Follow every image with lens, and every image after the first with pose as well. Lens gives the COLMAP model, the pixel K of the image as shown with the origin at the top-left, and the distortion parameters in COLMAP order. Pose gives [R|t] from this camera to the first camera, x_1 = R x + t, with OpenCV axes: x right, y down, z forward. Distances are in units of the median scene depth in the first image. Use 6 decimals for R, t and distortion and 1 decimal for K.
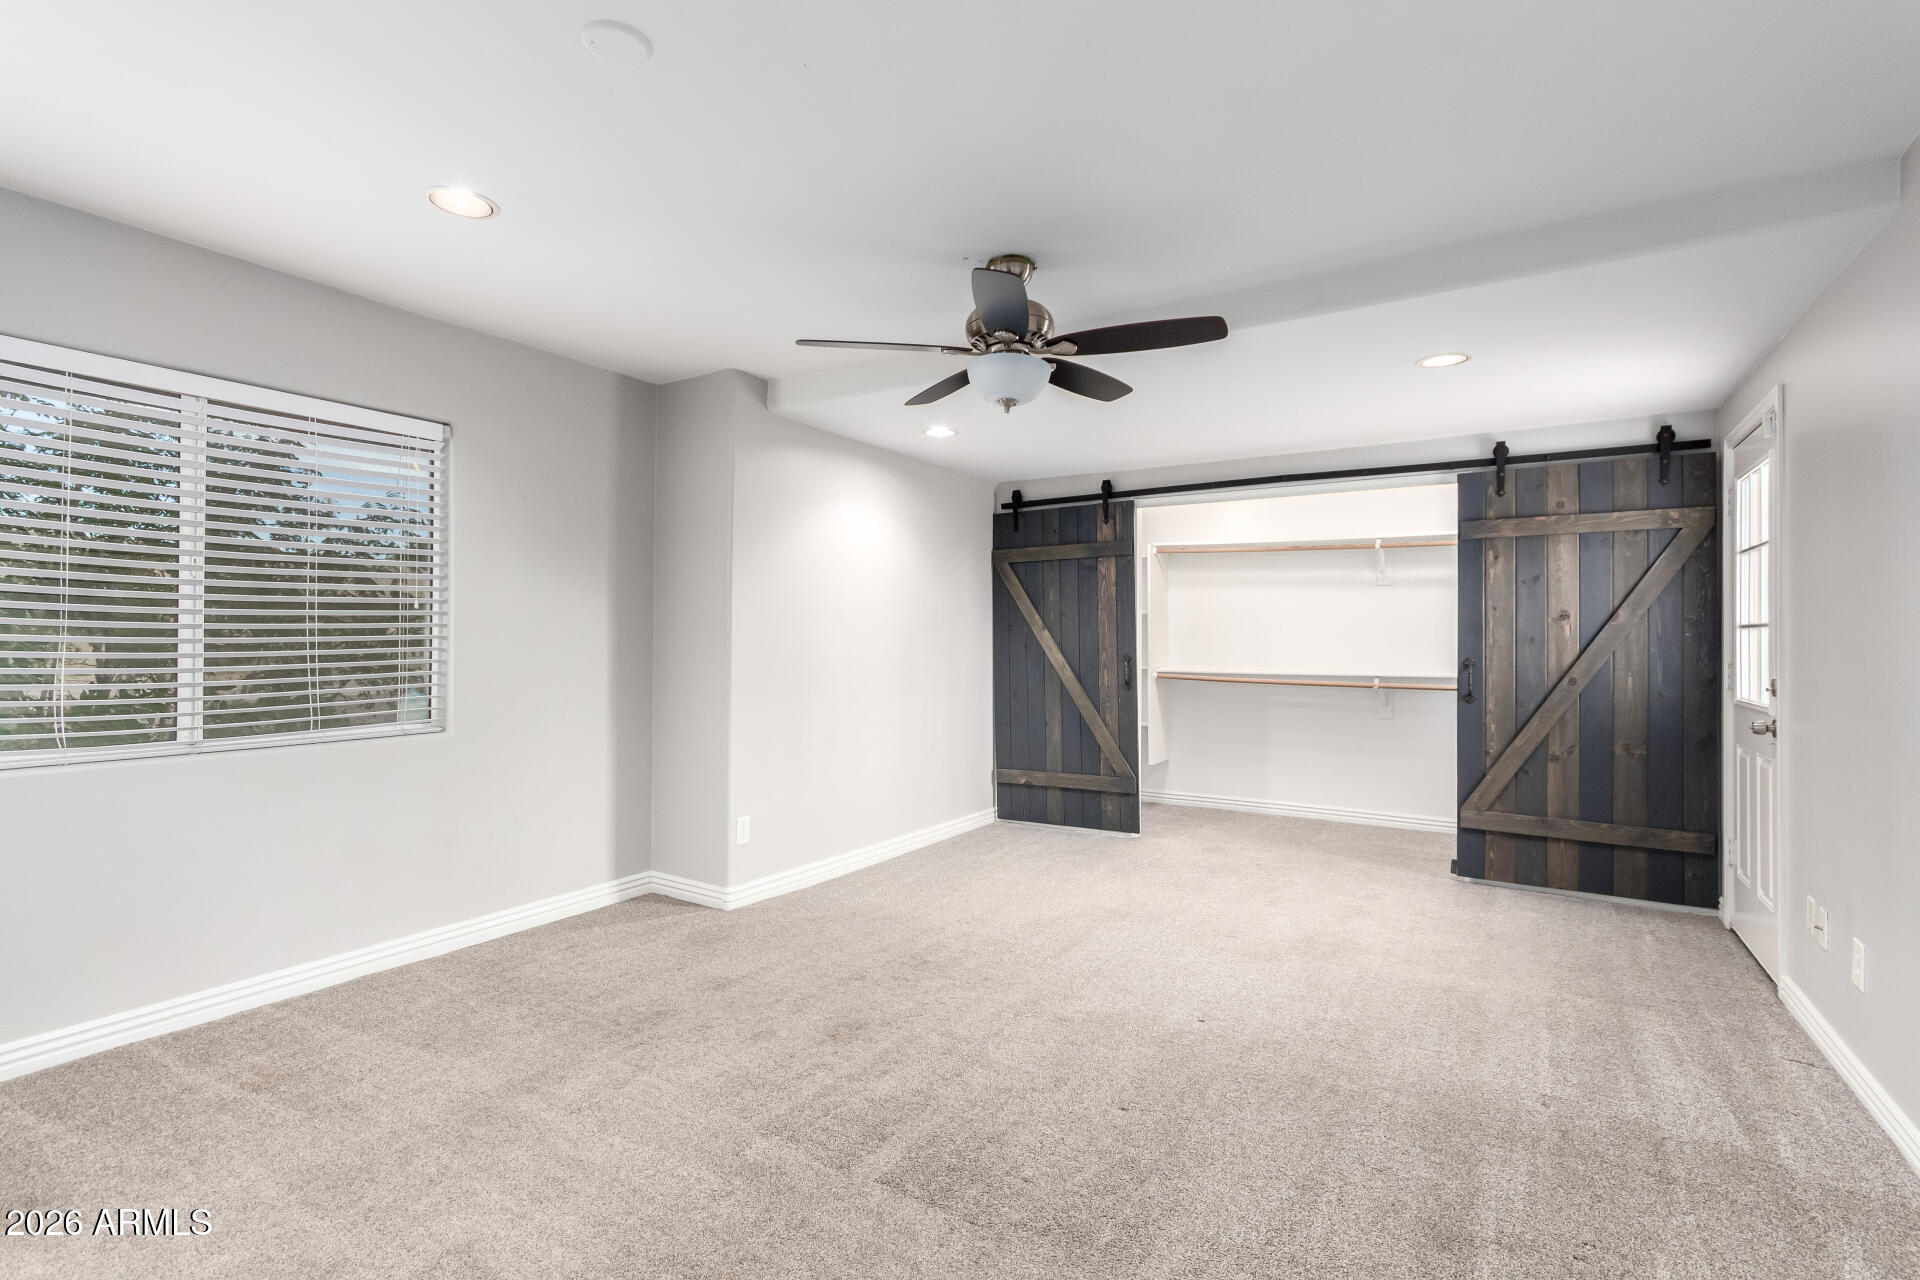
lens RADIAL K [[888.7, 0, 960.0], [0, 888.7, 640.0], [0, 0, 1]] dist [-0.000112, -0.000070]
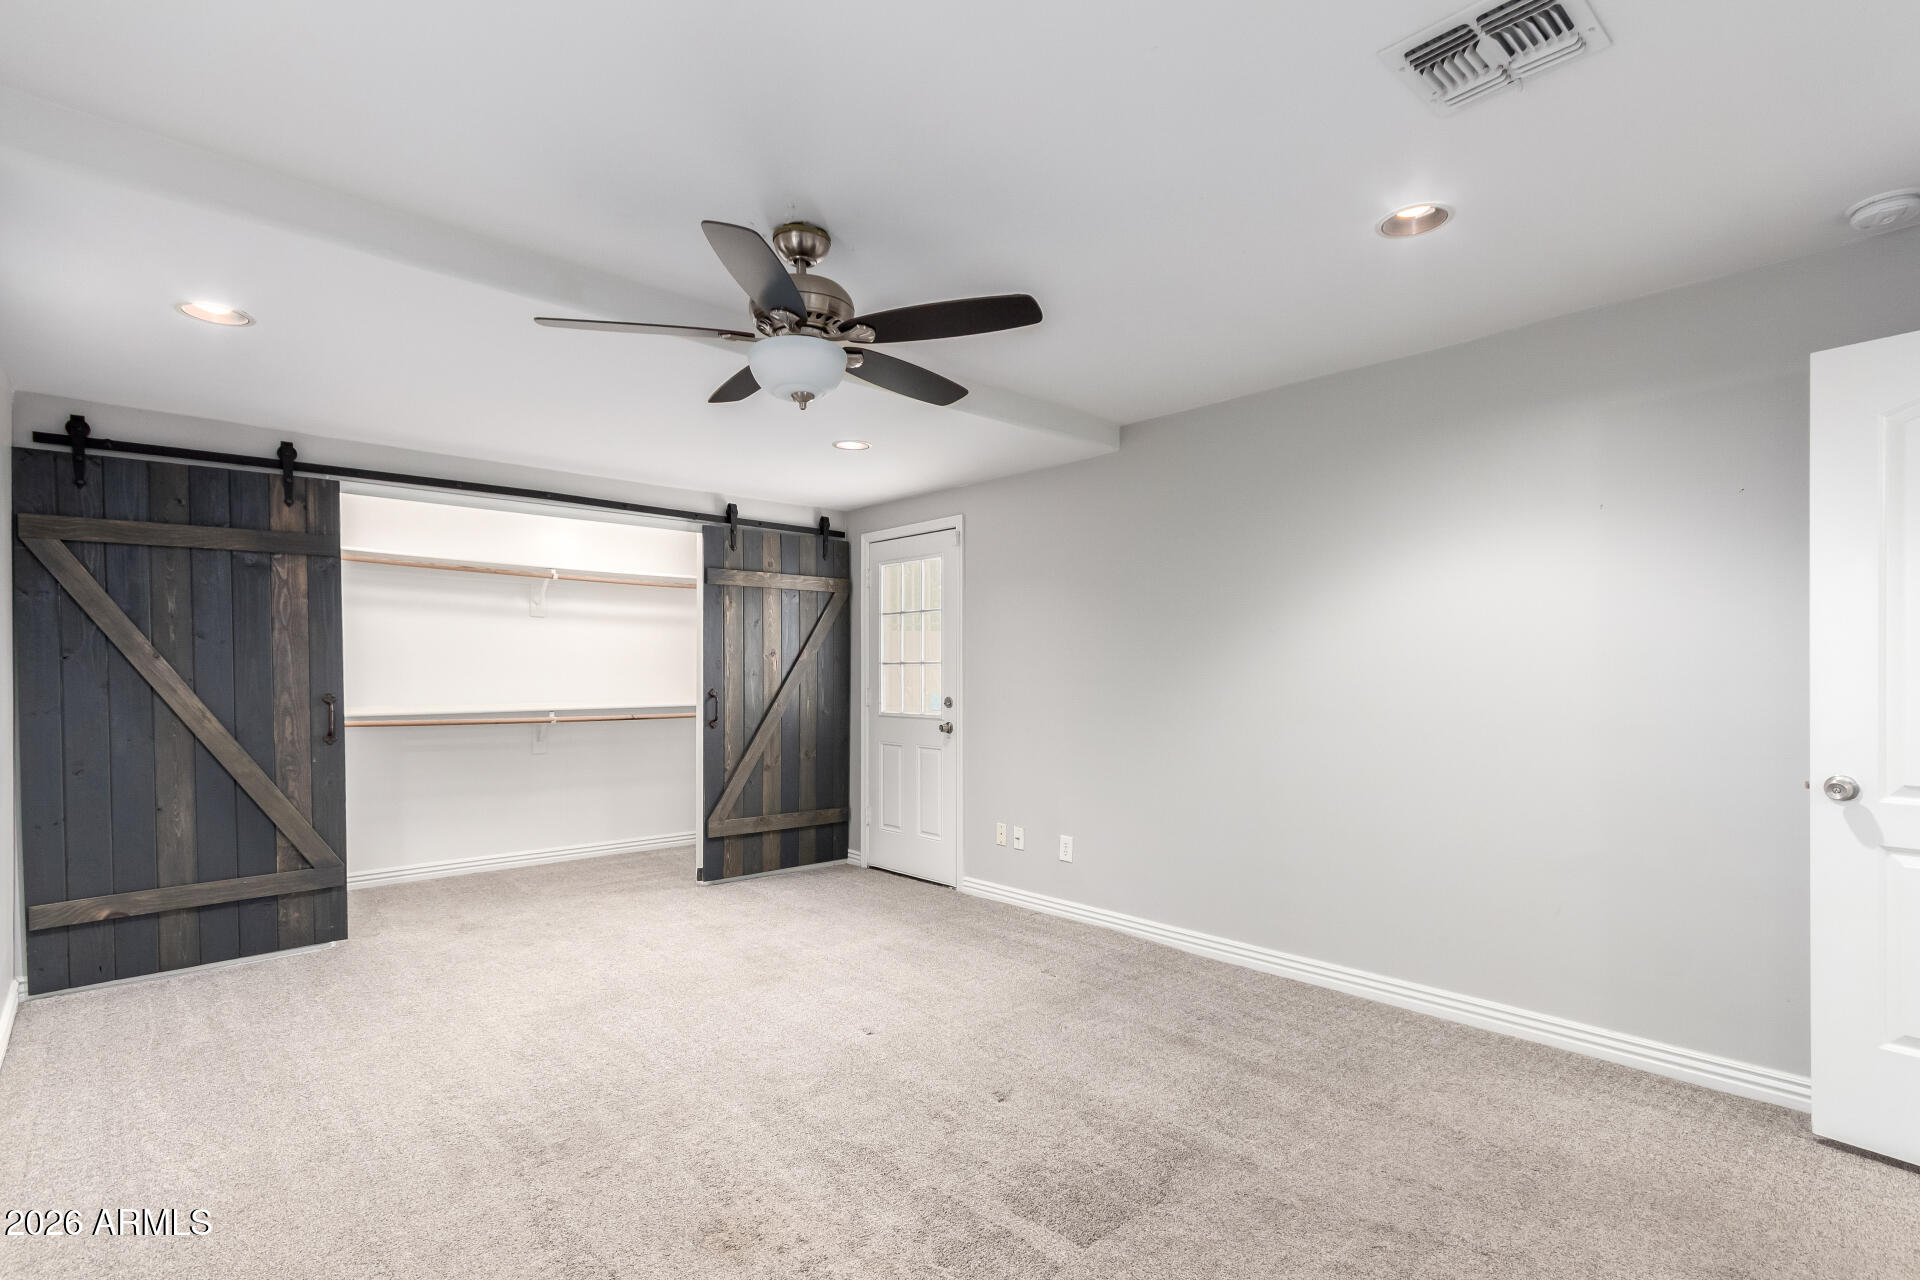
lens RADIAL K [[903.1, 0, 959.9], [0, 903.1, 688.4], [0, 0, 1]] dist [0.001397, 0.000081]
pose [[0.271420, -0.019973, 0.962254, -0.461171], [0.002546, 0.999796, 0.020034, -0.002594], [-0.962458, -0.002988, 0.271416, 0.383989]]
